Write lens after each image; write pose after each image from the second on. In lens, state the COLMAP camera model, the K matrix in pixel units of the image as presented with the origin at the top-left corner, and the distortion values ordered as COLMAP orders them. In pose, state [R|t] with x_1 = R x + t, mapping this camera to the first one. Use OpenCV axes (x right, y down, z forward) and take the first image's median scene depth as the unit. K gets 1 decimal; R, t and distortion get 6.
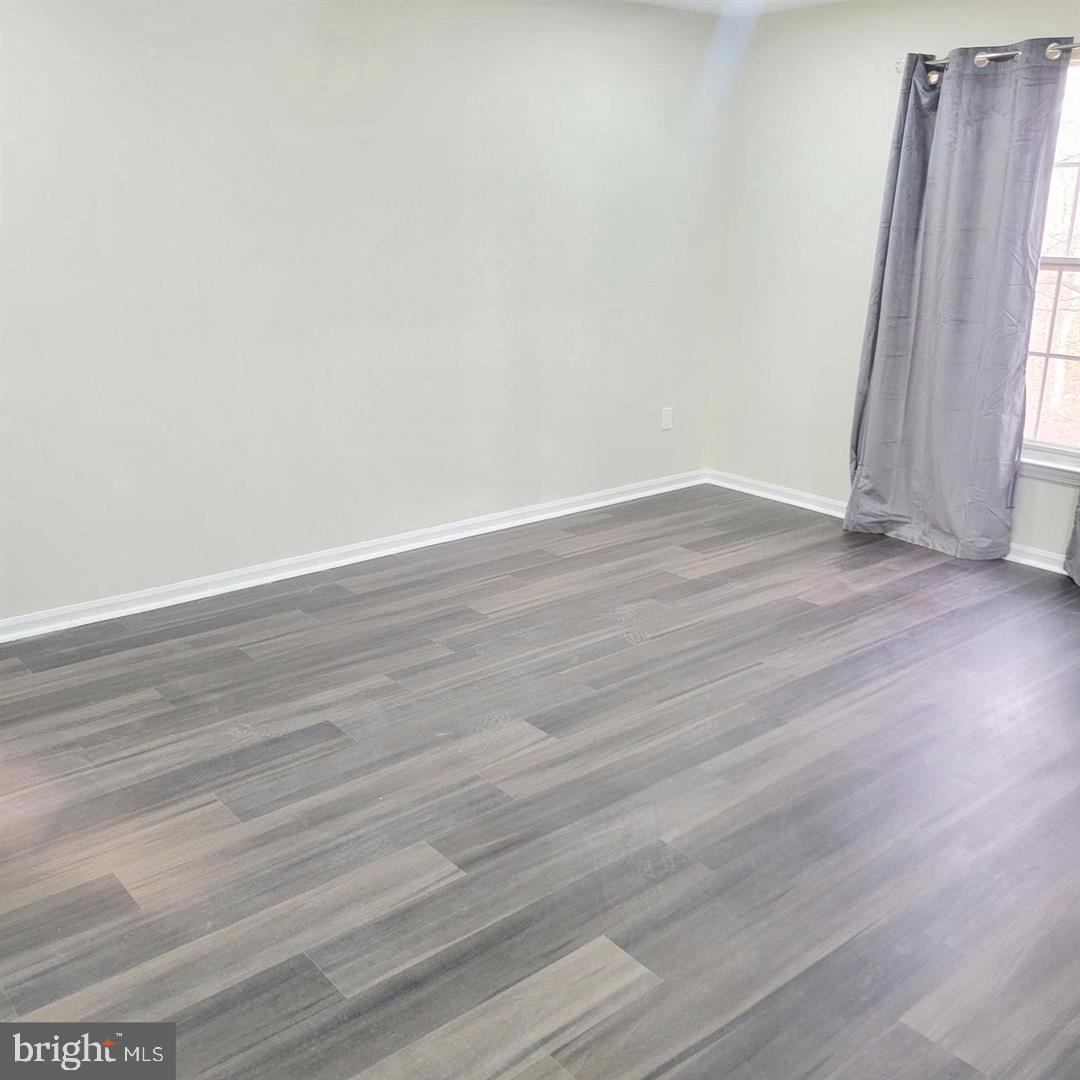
lens RADIAL K [[1081.9, 0, 544.2], [0, 1081.9, 521.1], [0, 0, 1]] dist [0.048985, 0.000402]
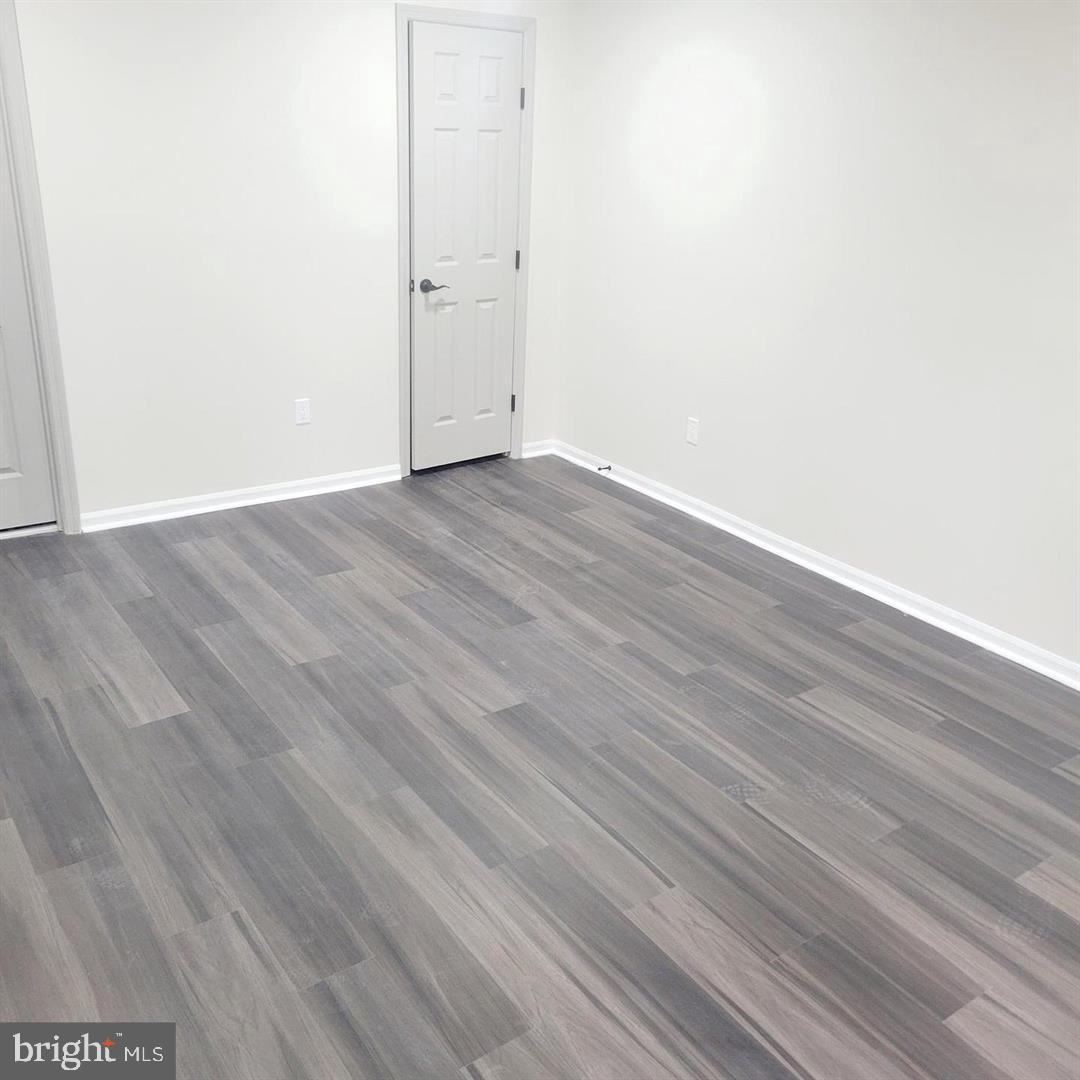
lens RADIAL K [[1081.9, 0, 544.2], [0, 1081.9, 521.1], [0, 0, 1]] dist [0.048985, 0.000402]
pose [[-0.082042, 0.343097, -0.935710, 0.943138], [-0.321800, 0.879467, 0.350690, -0.356770], [0.943246, 0.329883, 0.038255, 0.983375]]
